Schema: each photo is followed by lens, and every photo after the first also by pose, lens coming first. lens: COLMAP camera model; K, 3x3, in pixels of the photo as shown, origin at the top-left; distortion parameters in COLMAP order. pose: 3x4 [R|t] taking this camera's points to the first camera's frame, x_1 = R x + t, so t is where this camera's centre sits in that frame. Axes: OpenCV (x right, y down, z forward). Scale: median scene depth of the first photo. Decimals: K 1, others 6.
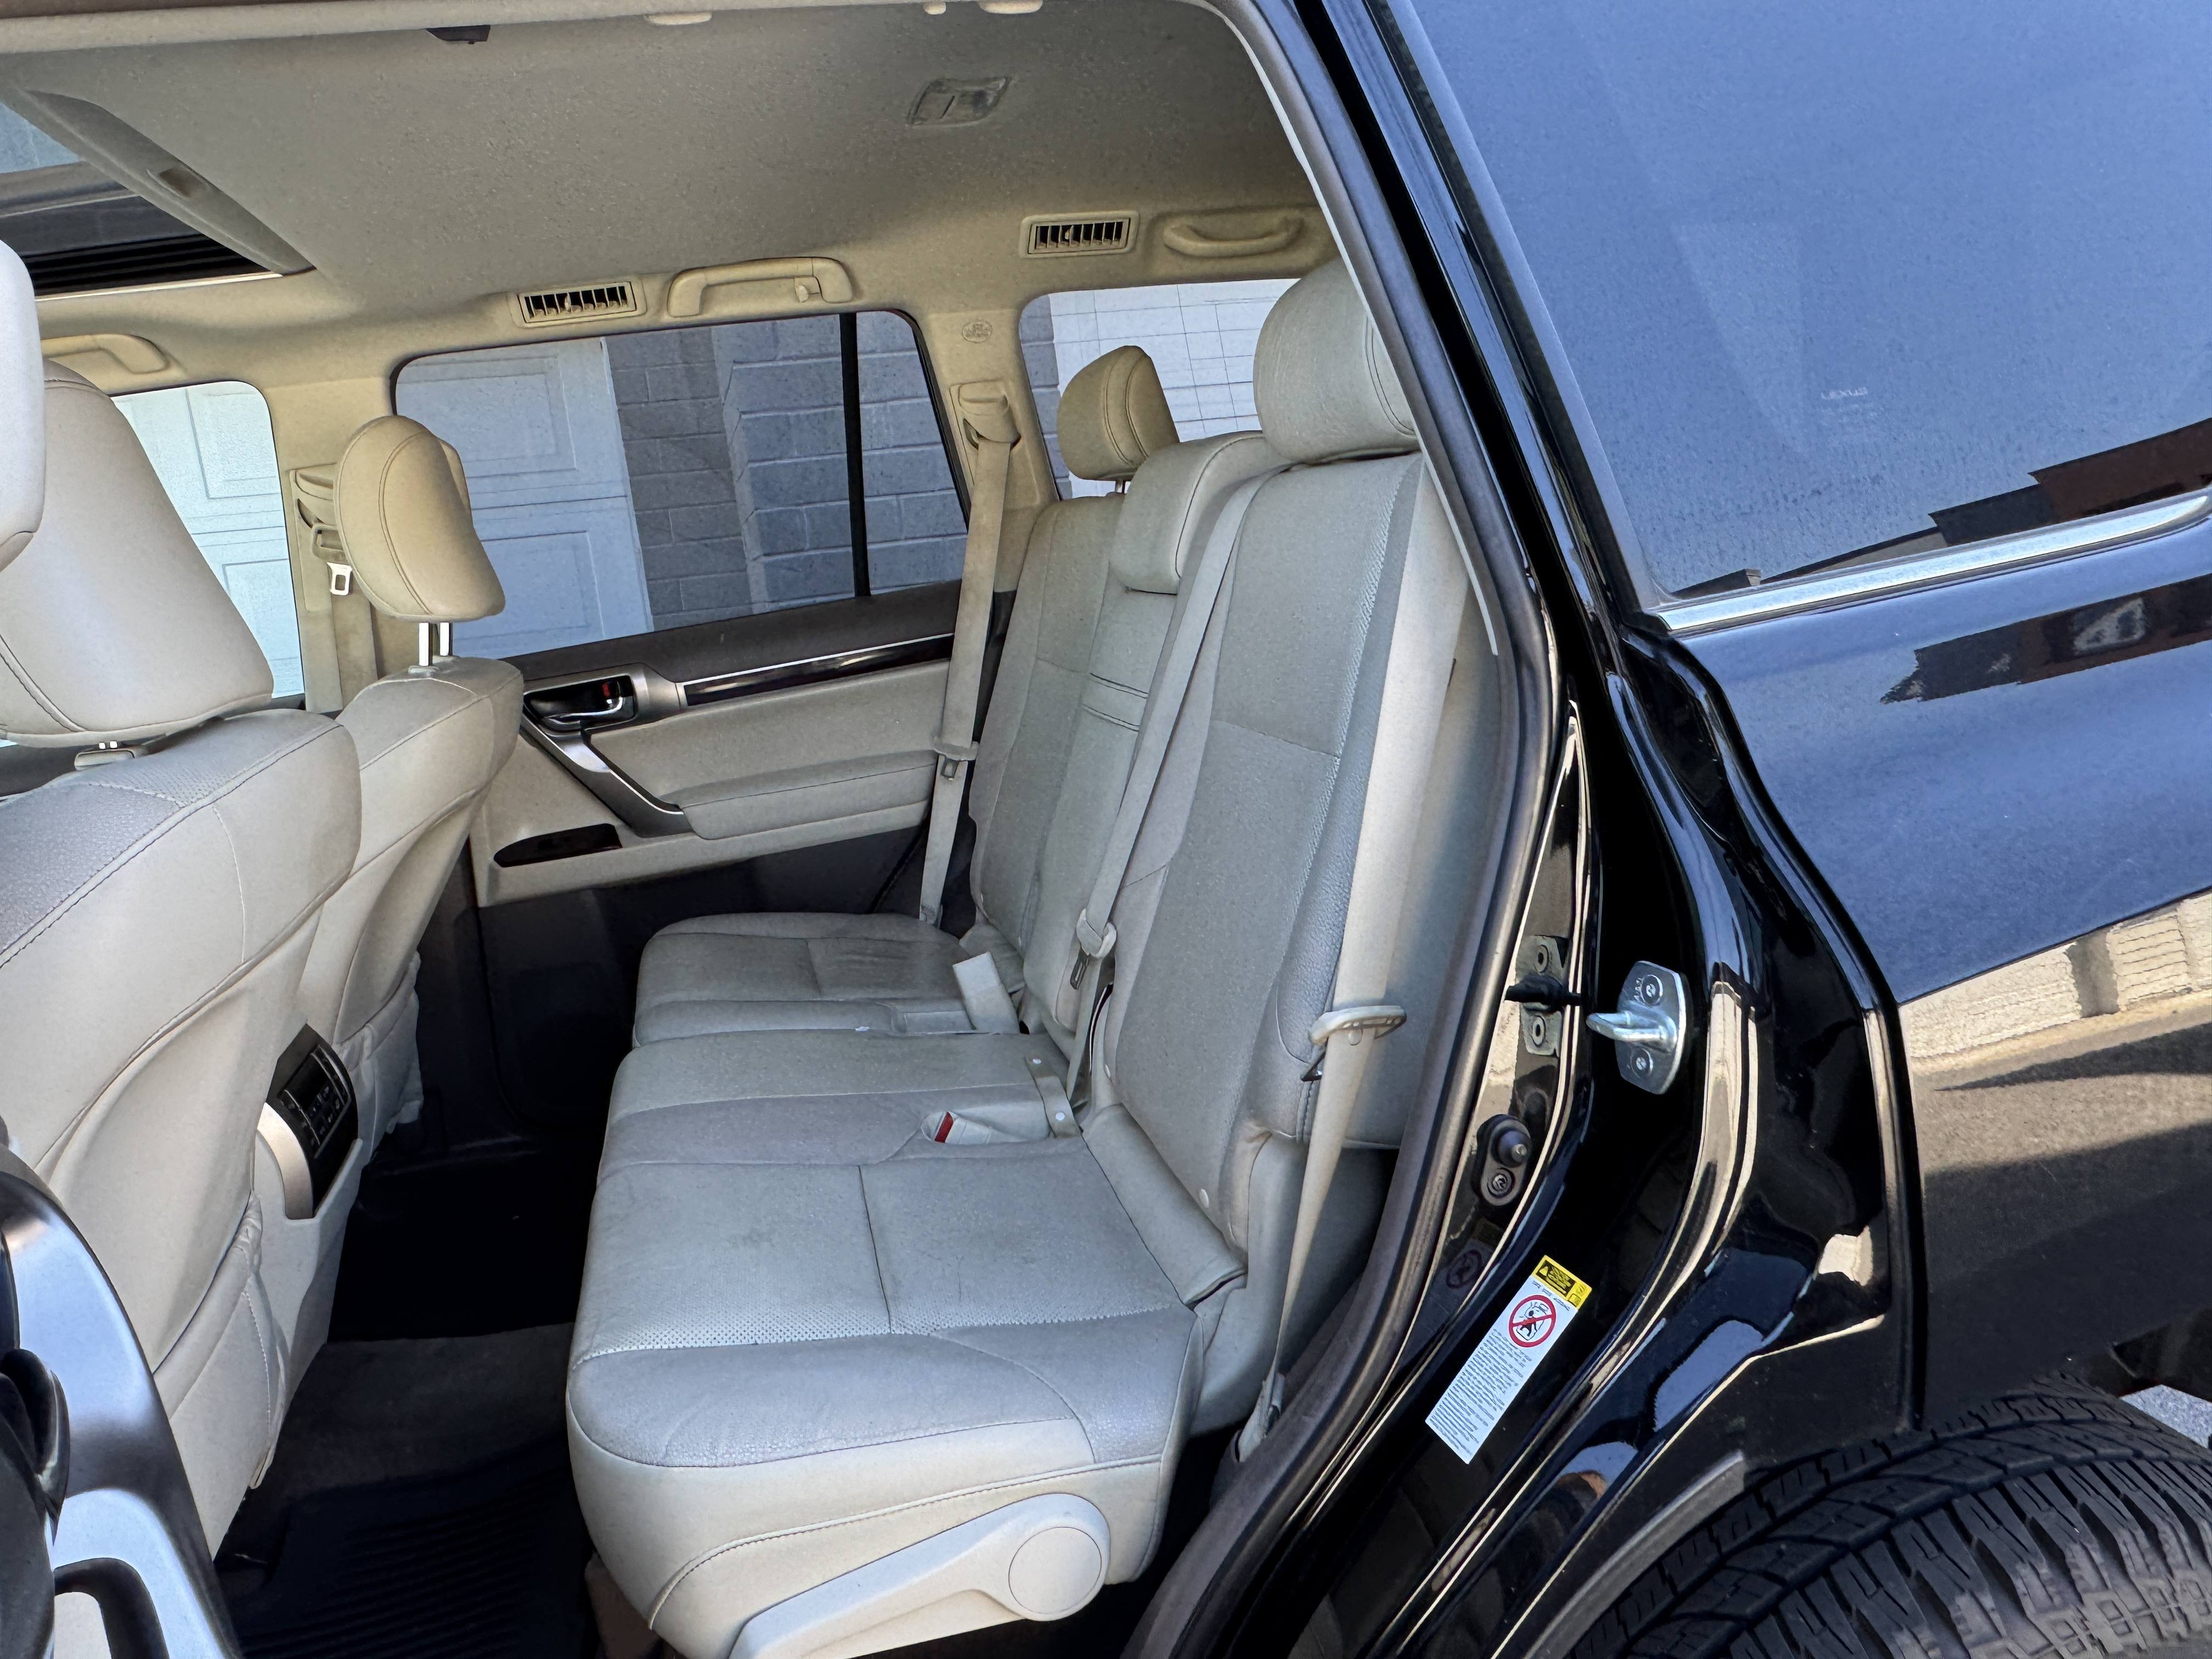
lens RADIAL K [[1441.3, 0, 1092.4], [0, 1441.3, 817.4], [0, 0, 1]] dist [-0.007000, 0.005099]
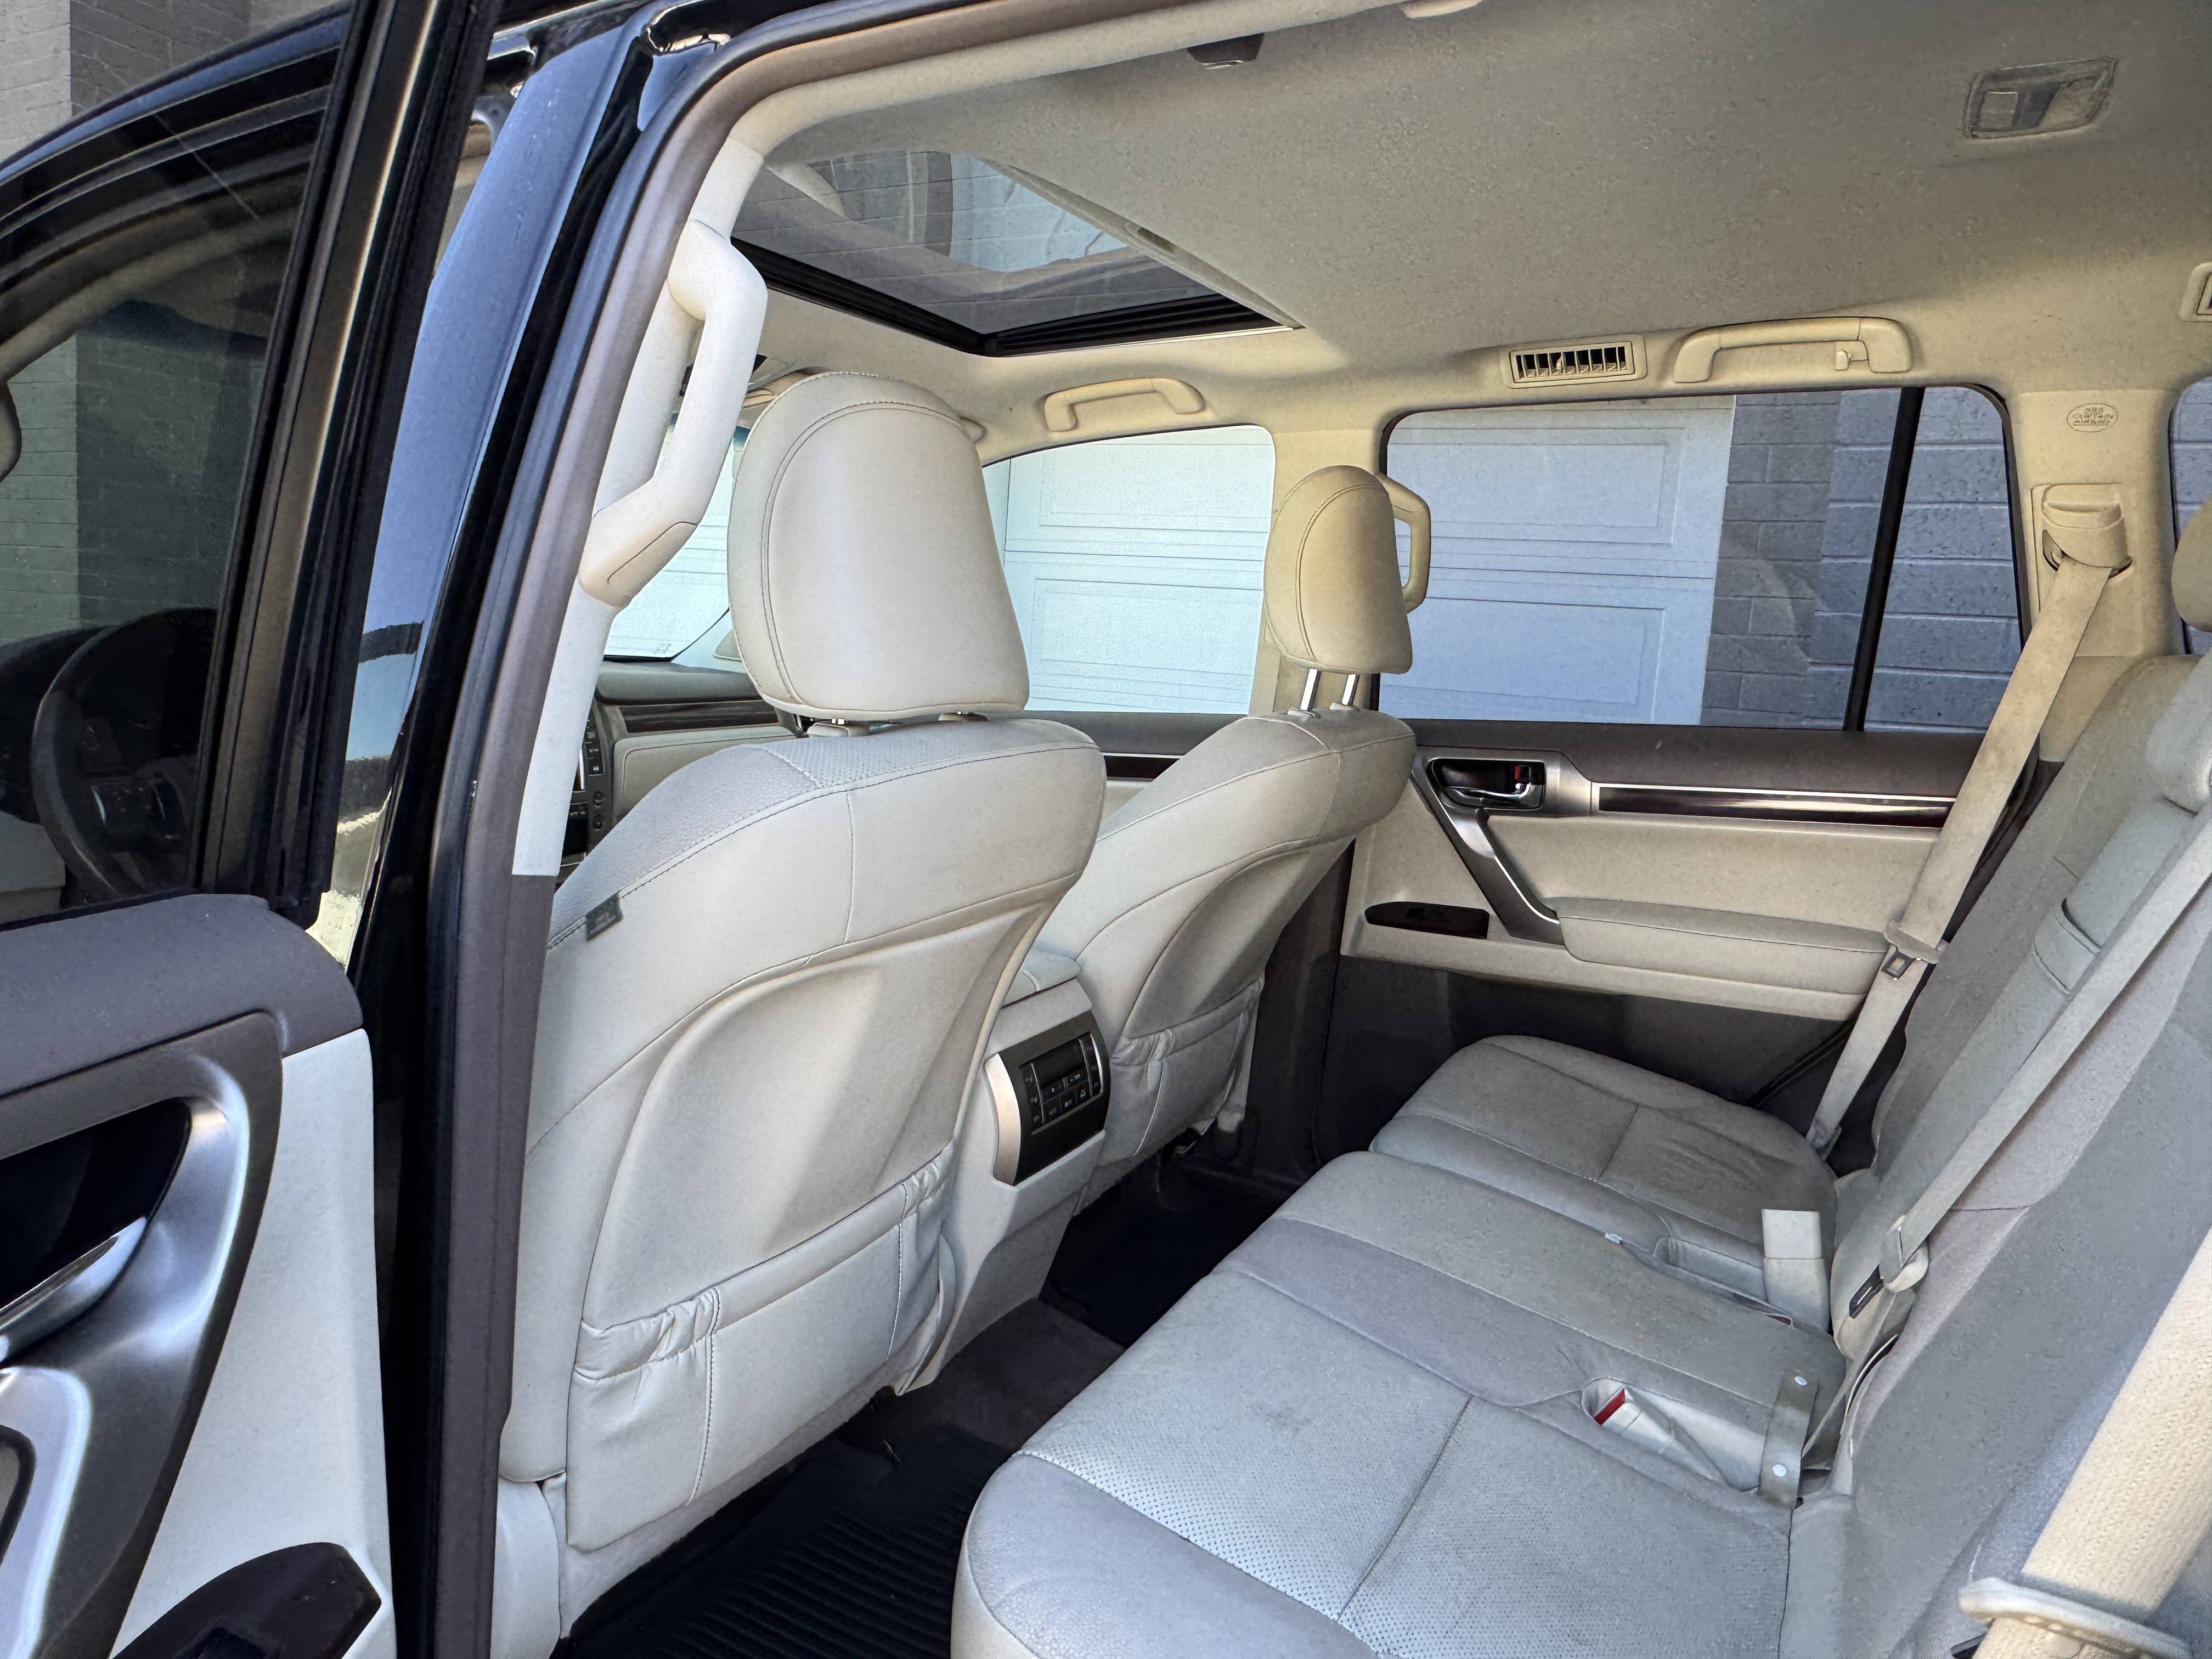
lens RADIAL K [[1441.3, 0, 1075.6], [0, 1441.3, 812.8], [0, 0, 1]] dist [-0.007000, 0.005099]
pose [[0.705805, 0.233893, -0.668680, 0.111395], [-0.266621, 0.962222, 0.055146, -0.047314], [0.656317, 0.139362, 0.741502, 0.150148]]
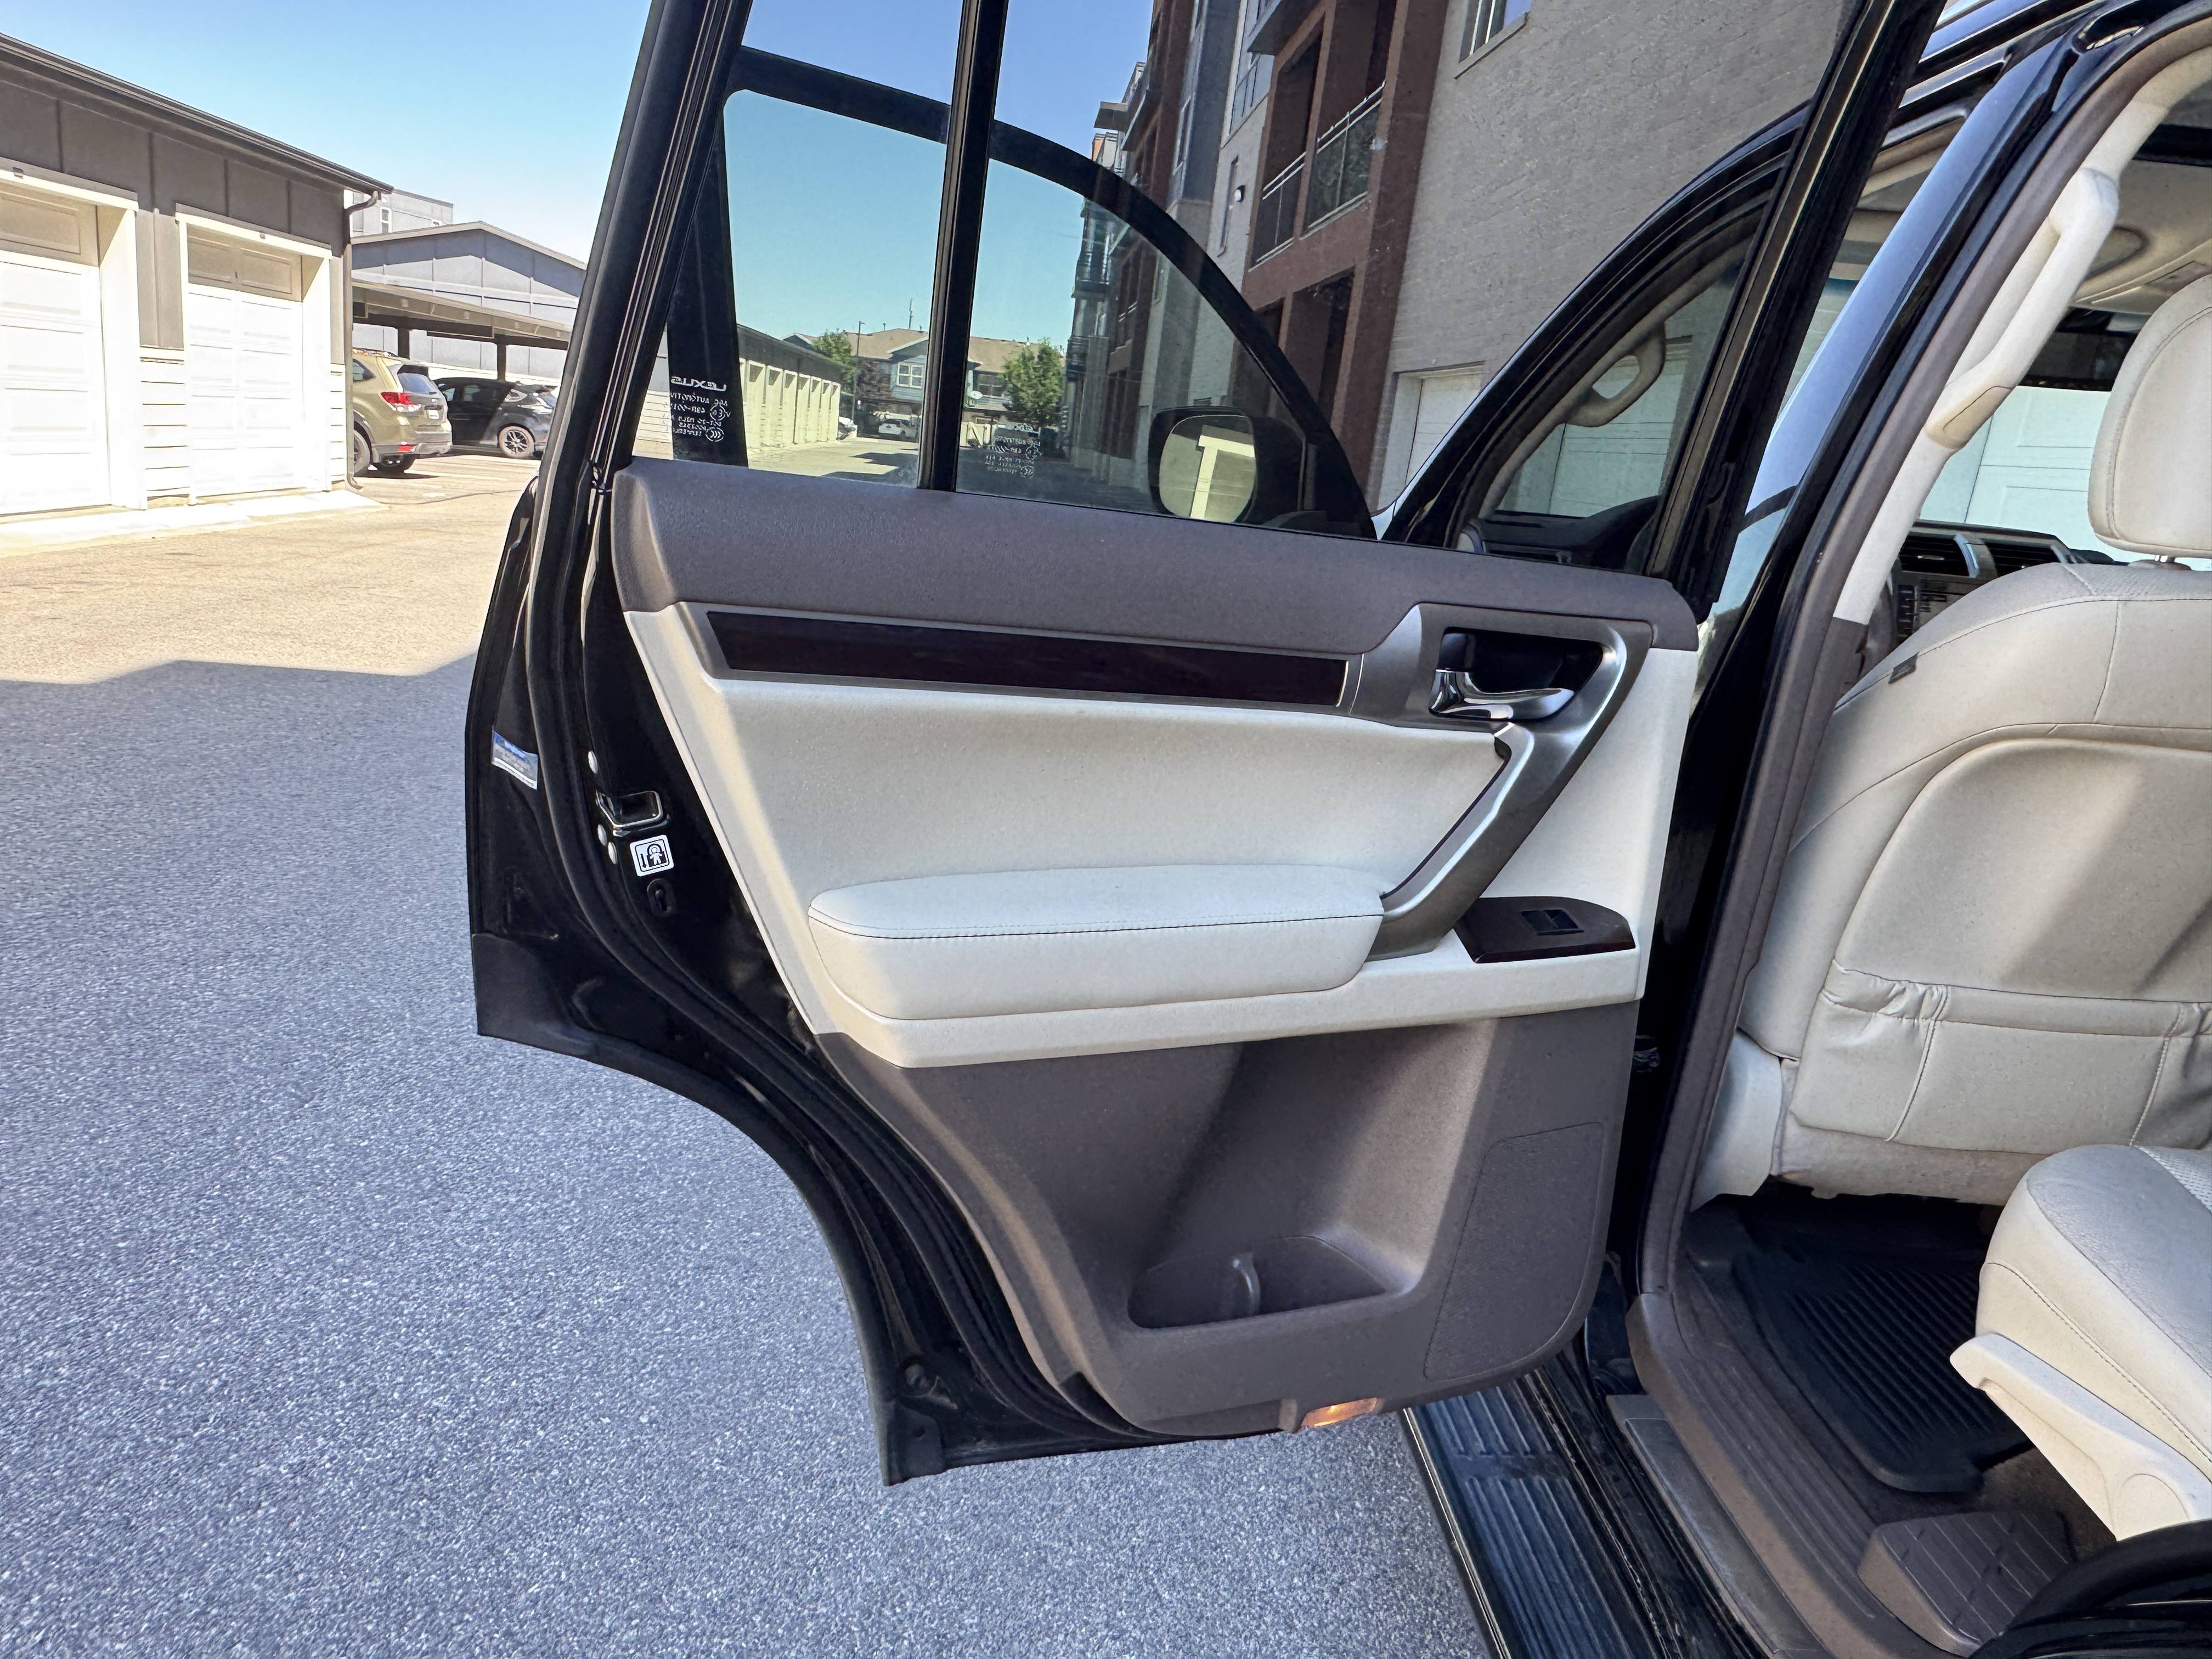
lens RADIAL K [[1441.3, 0, 1077.2], [0, 1441.3, 811.0], [0, 0, 1]] dist [-0.007000, 0.005099]
pose [[-0.241219, 0.325468, -0.914267, 0.463551], [-0.266918, 0.883502, 0.384940, -0.046138], [0.933043, 0.336889, -0.126244, 0.144012]]
